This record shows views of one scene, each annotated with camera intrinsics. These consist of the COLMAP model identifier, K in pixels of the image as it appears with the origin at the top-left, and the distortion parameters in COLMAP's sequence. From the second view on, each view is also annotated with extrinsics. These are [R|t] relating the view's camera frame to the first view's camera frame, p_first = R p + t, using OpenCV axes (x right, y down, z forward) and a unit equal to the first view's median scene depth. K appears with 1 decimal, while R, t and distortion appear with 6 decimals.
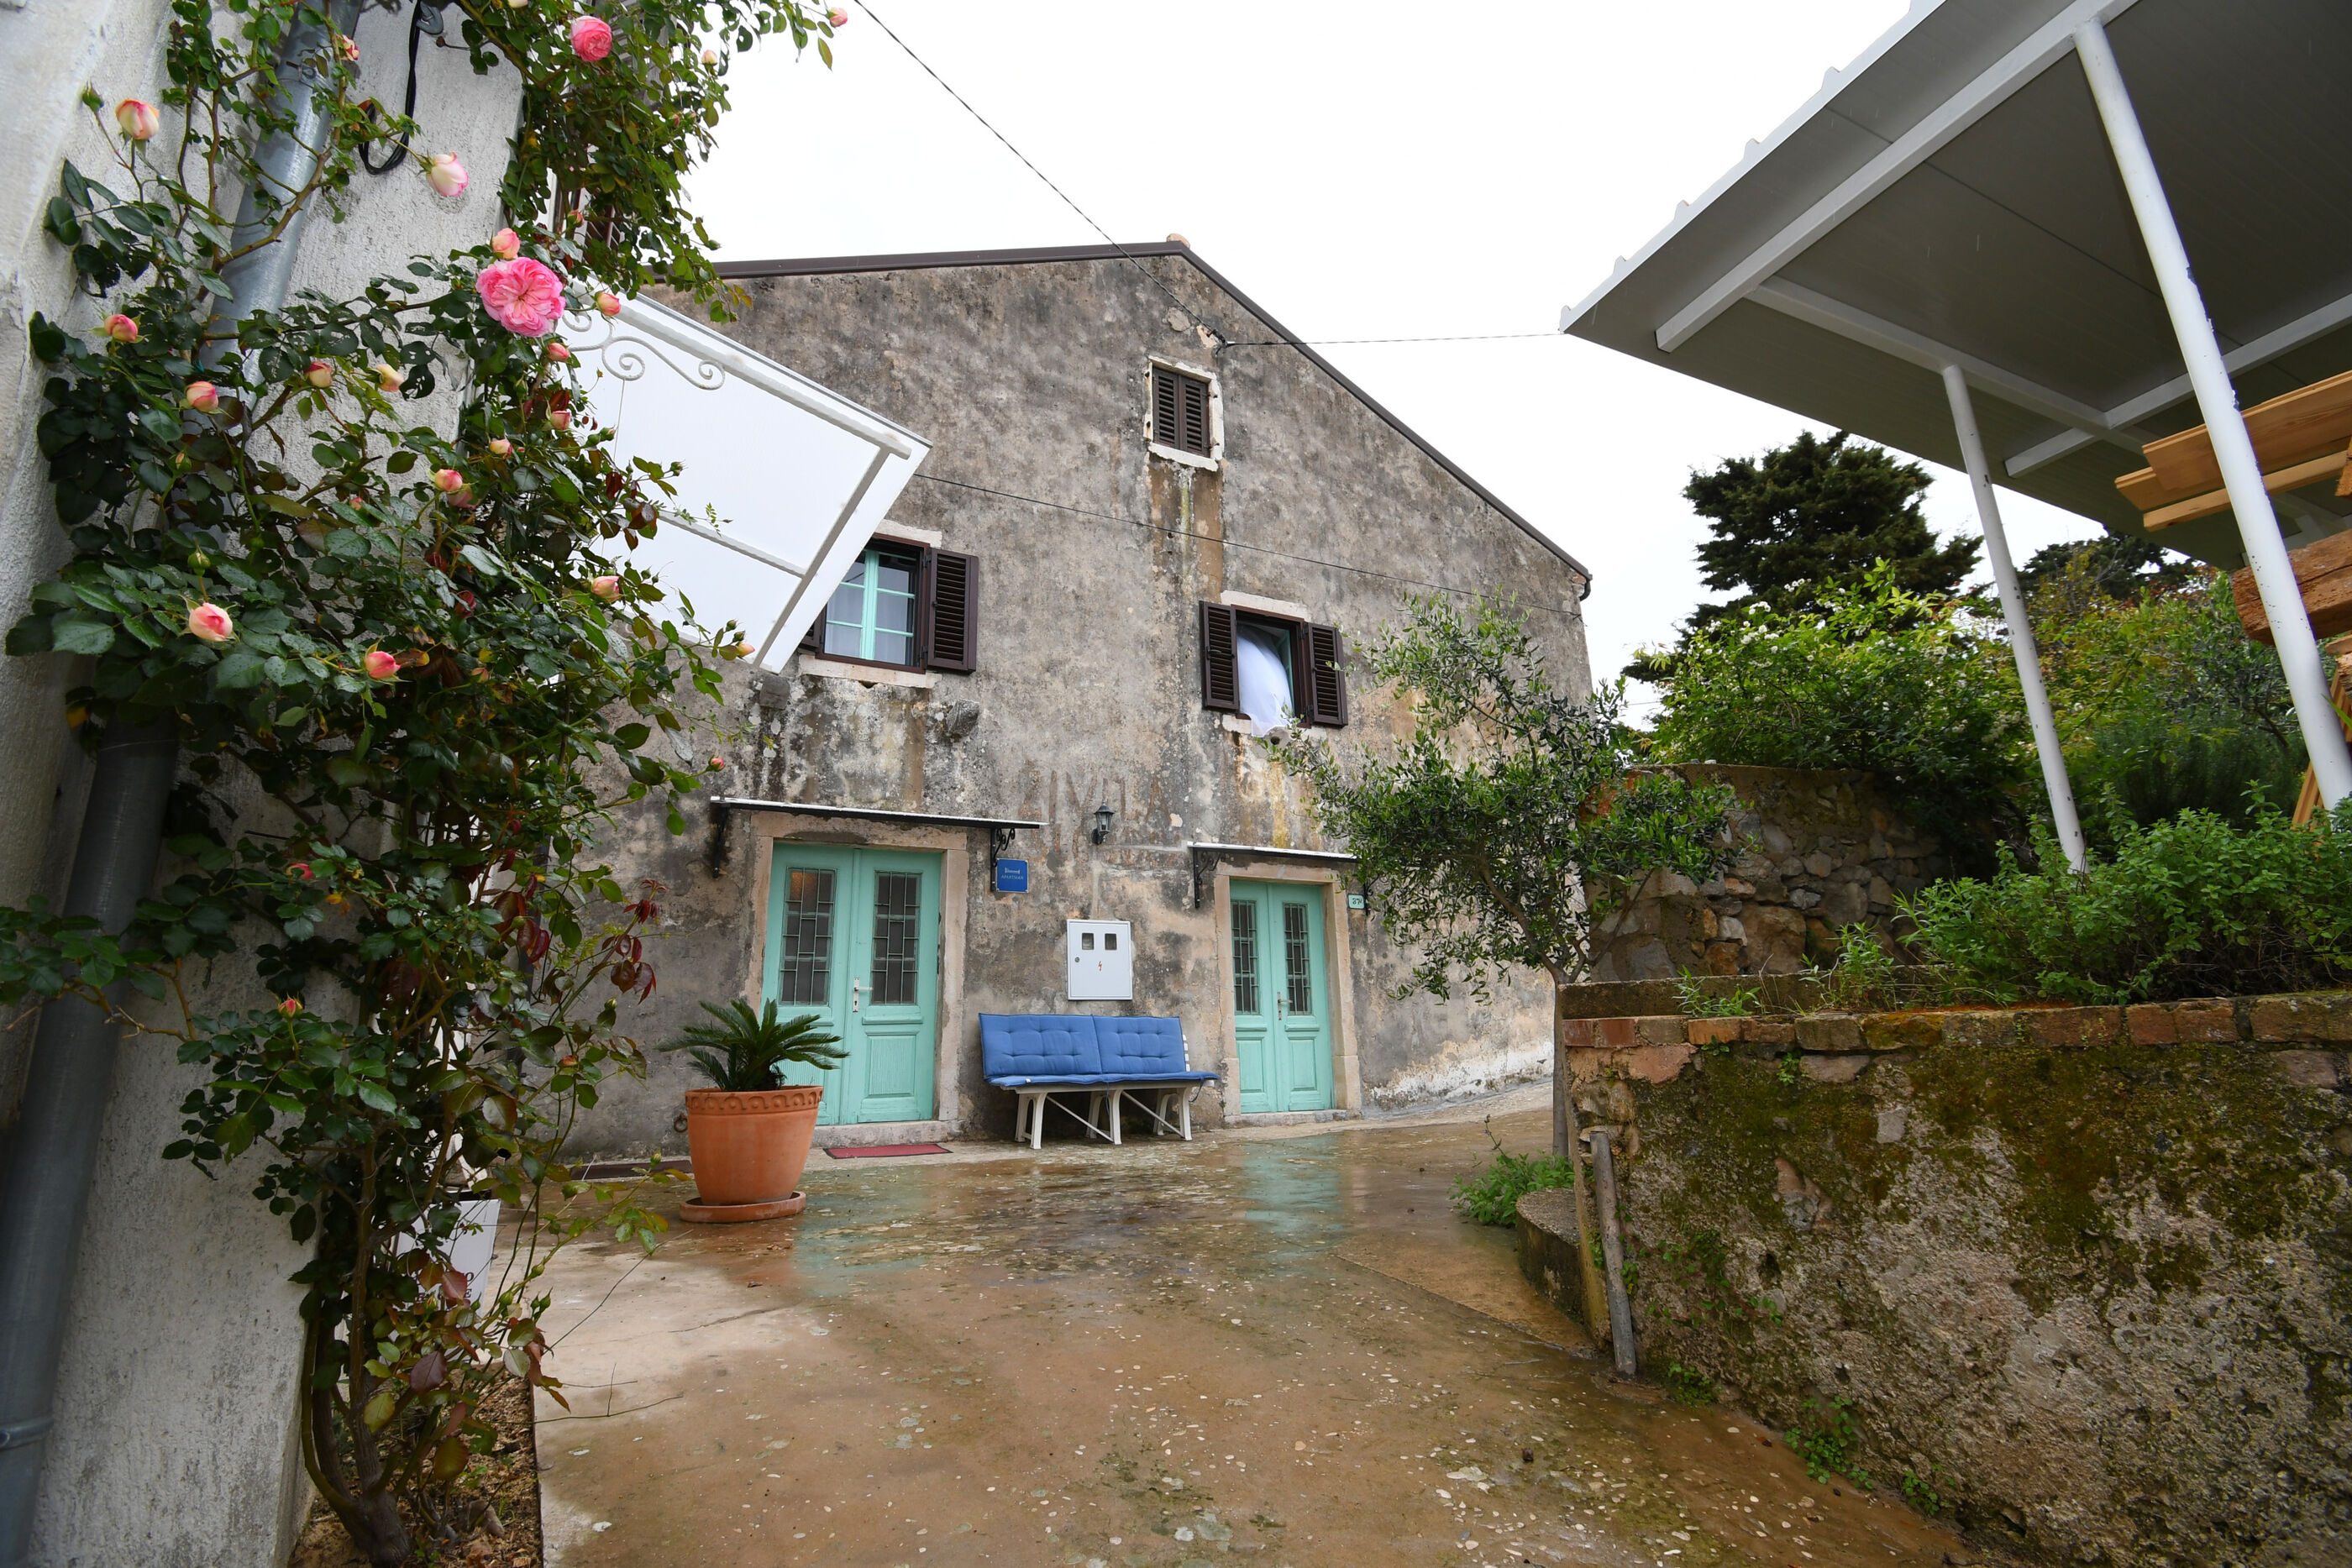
lens RADIAL K [[1031.1, 0, 1189.3], [0, 1031.1, 791.2], [0, 0, 1]] dist [0.014700, -0.021793]
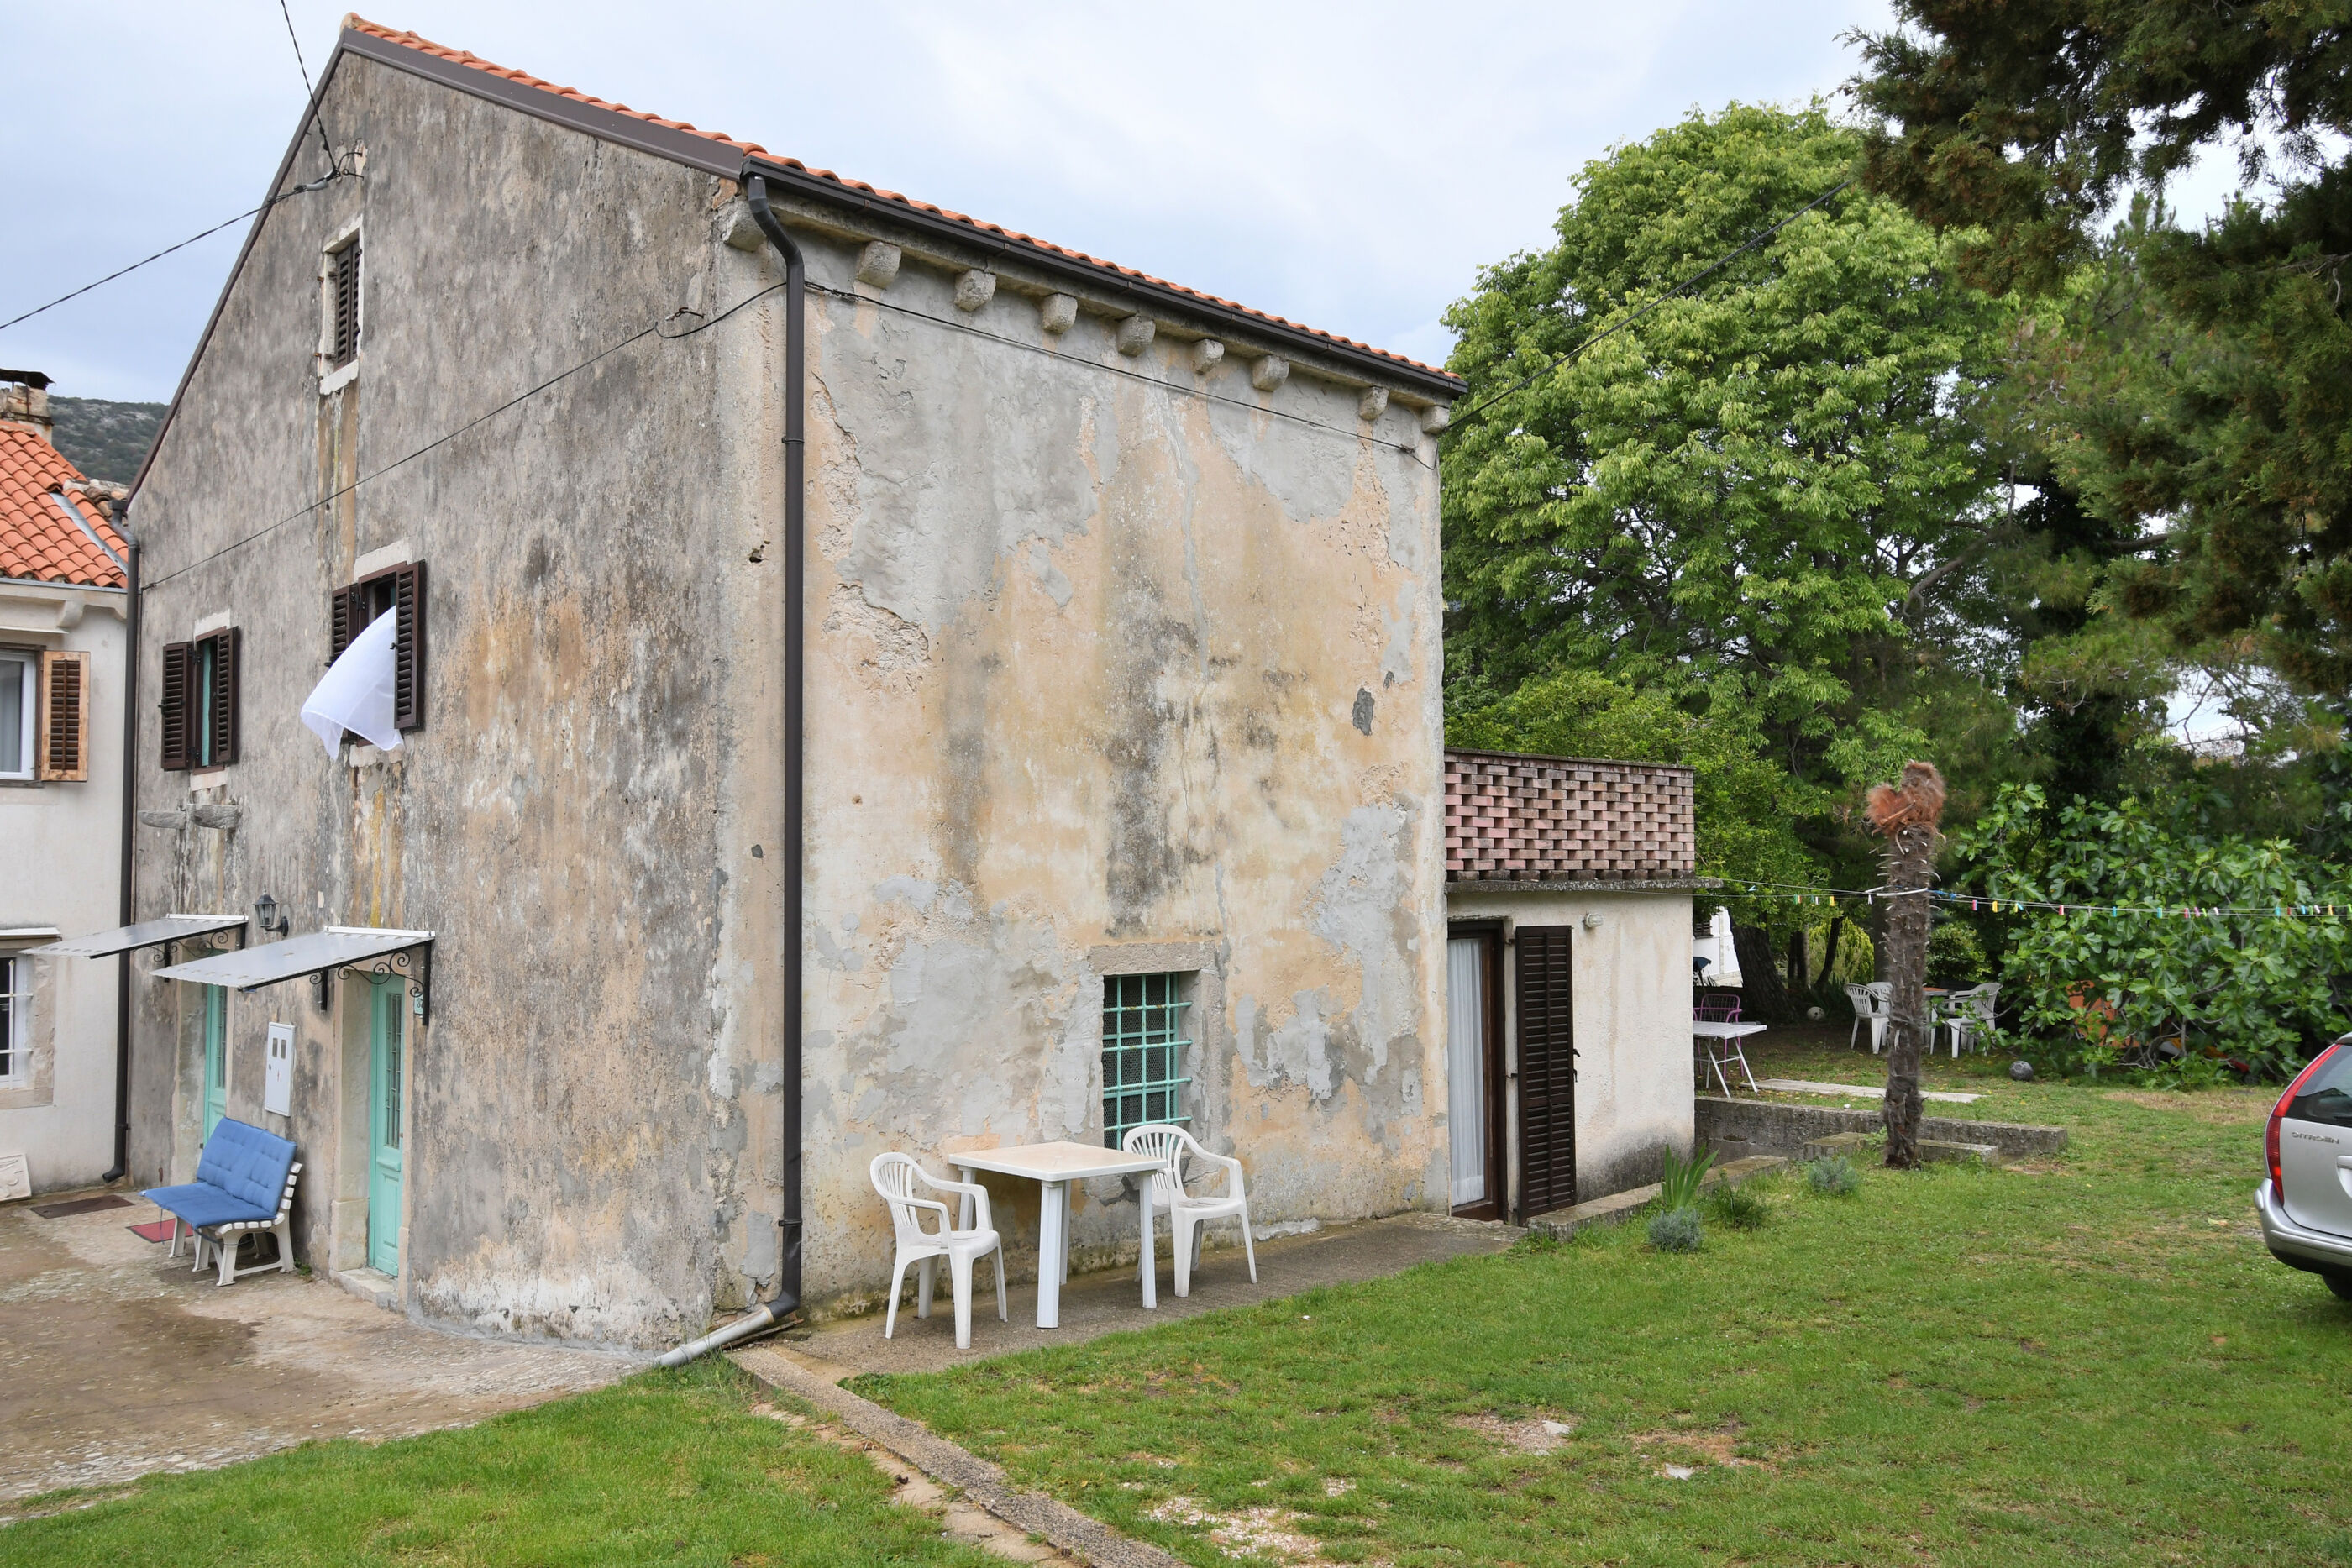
lens RADIAL K [[1743.5, 0, 1175.2], [0, 1743.5, 791.1], [0, 0, 1]] dist [-0.002608, -0.018488]
pose [[0.290769, -0.019150, -0.956602, 1.446934], [0.245332, 0.967867, 0.055195, 0.034379], [0.924806, -0.250734, 0.286124, 1.227926]]
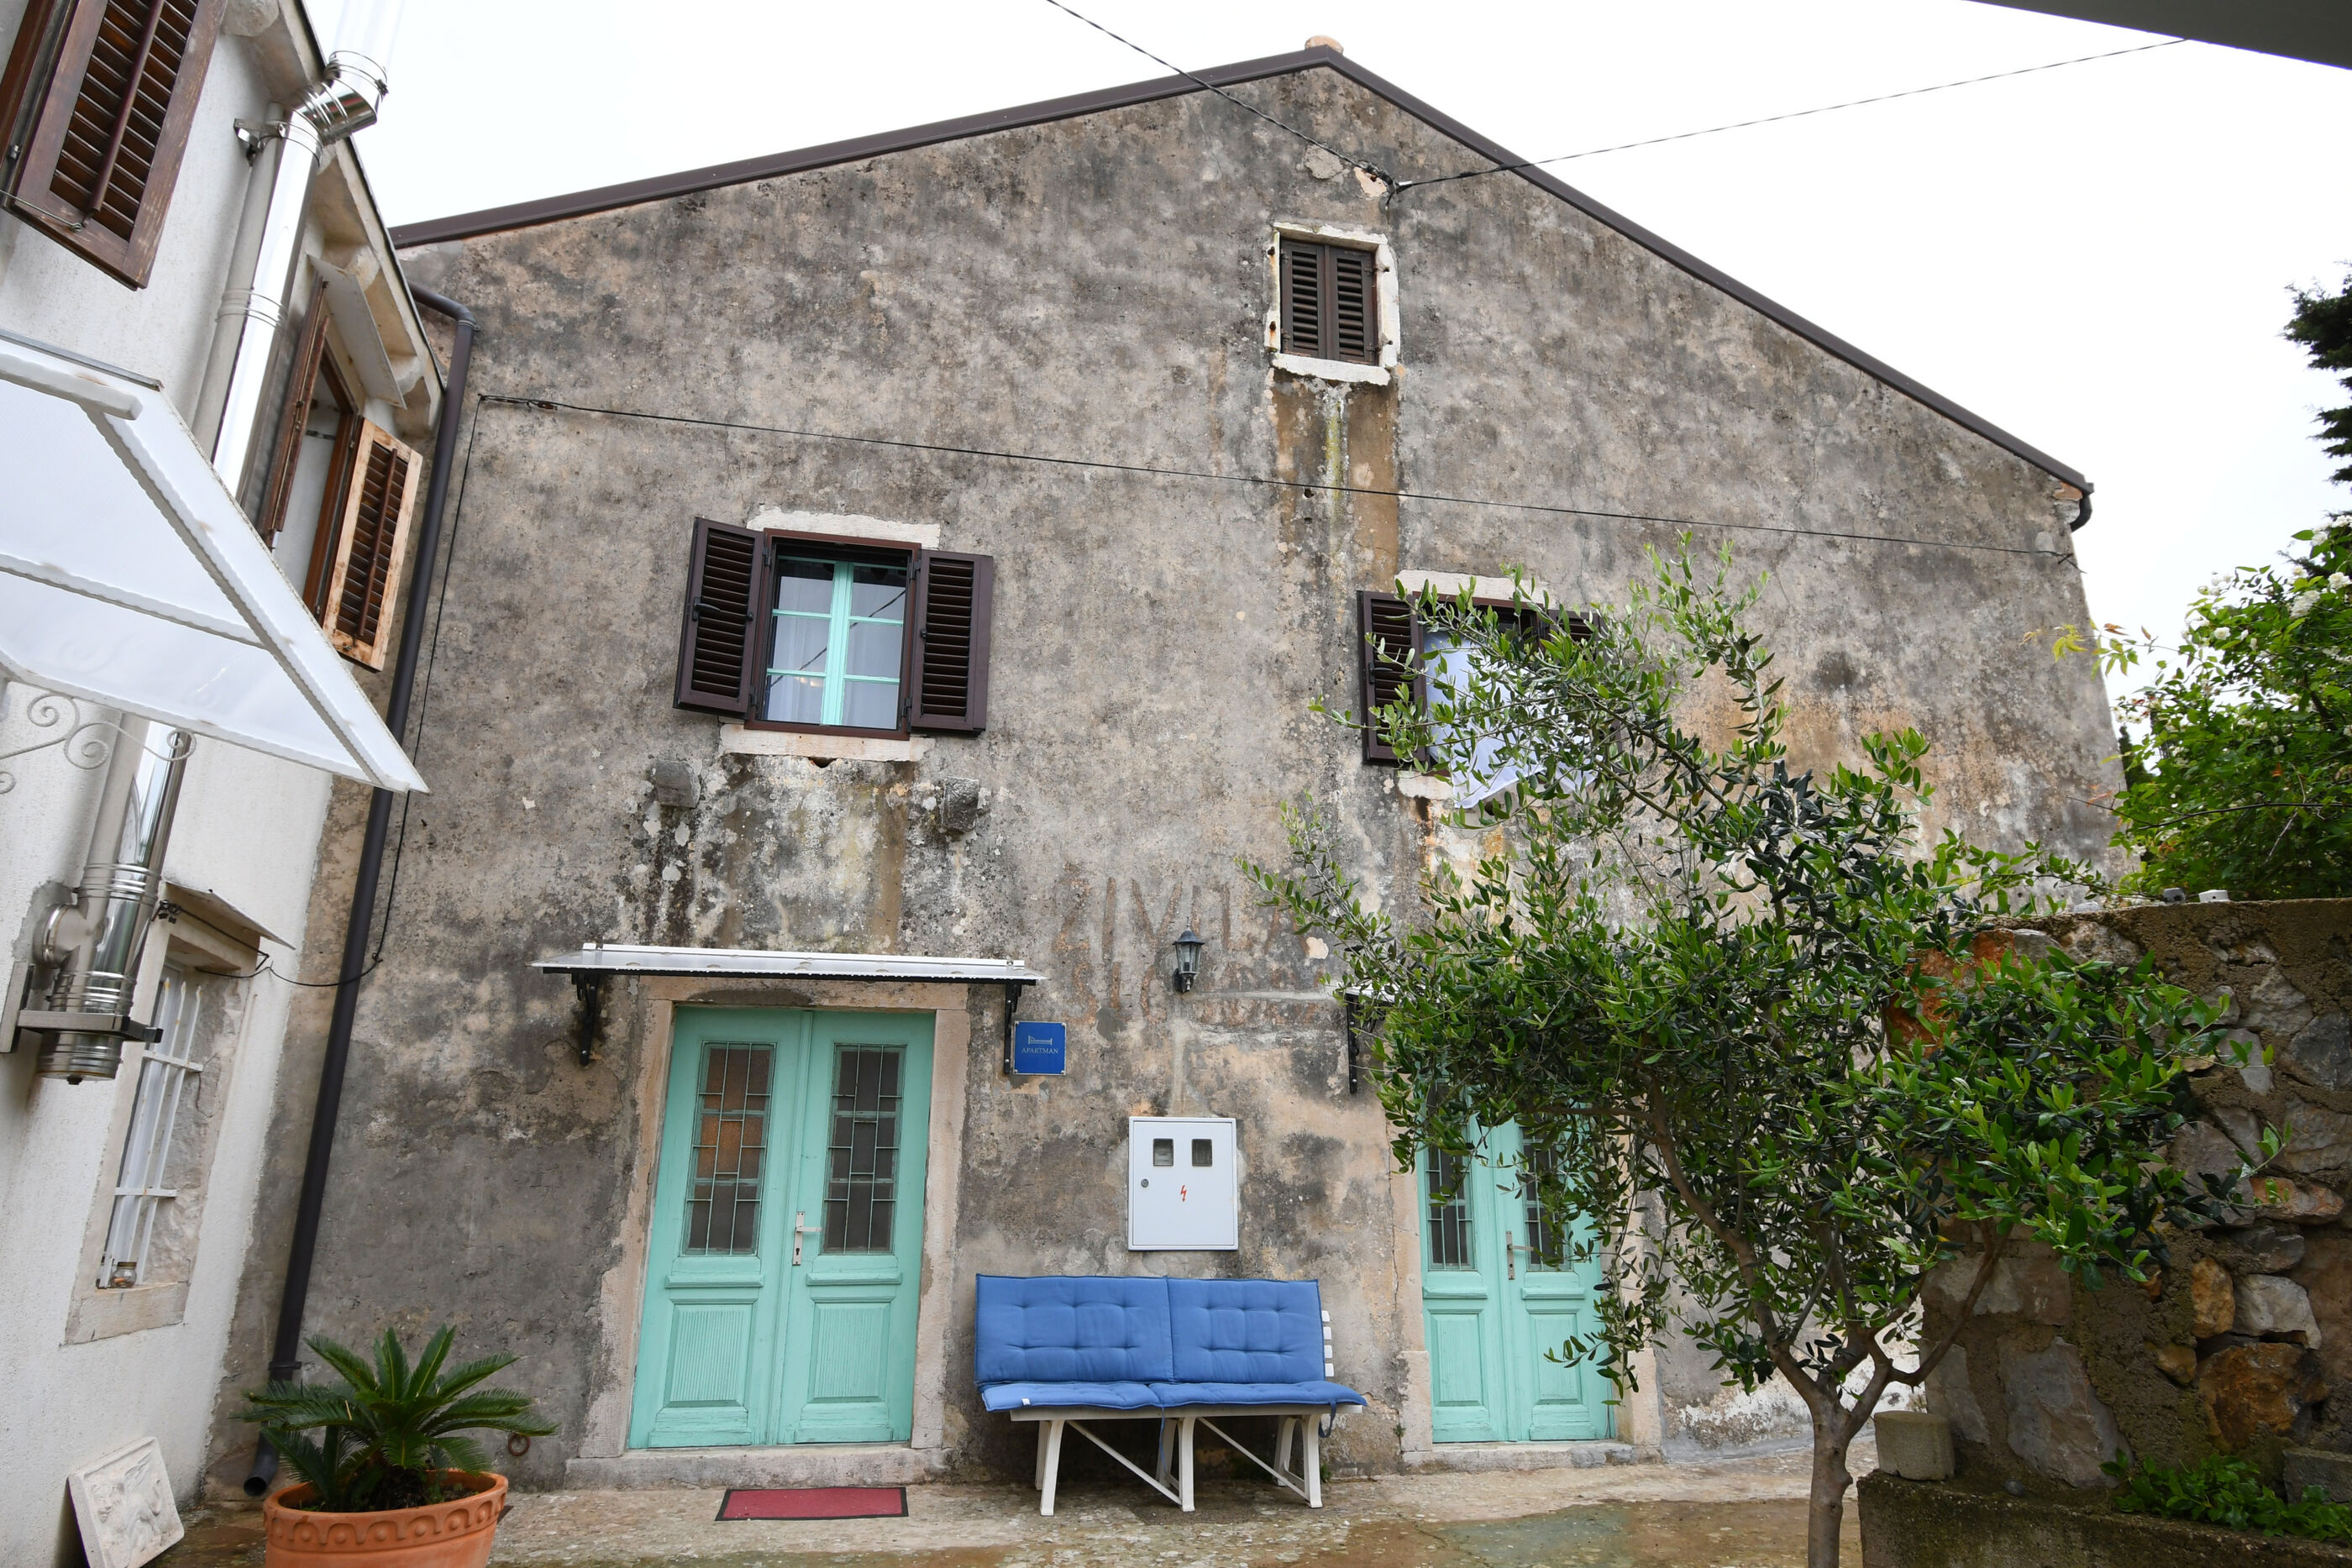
lens RADIAL K [[1372.0, 0, 1187.0], [0, 1372.0, 801.8], [0, 0, 1]] dist [0.005581, -0.020143]
pose [[0.963097, -0.048585, -0.264735, 0.131569], [0.039171, 0.998402, -0.040728, -0.028433], [0.266291, 0.028855, 0.963461, 0.183779]]
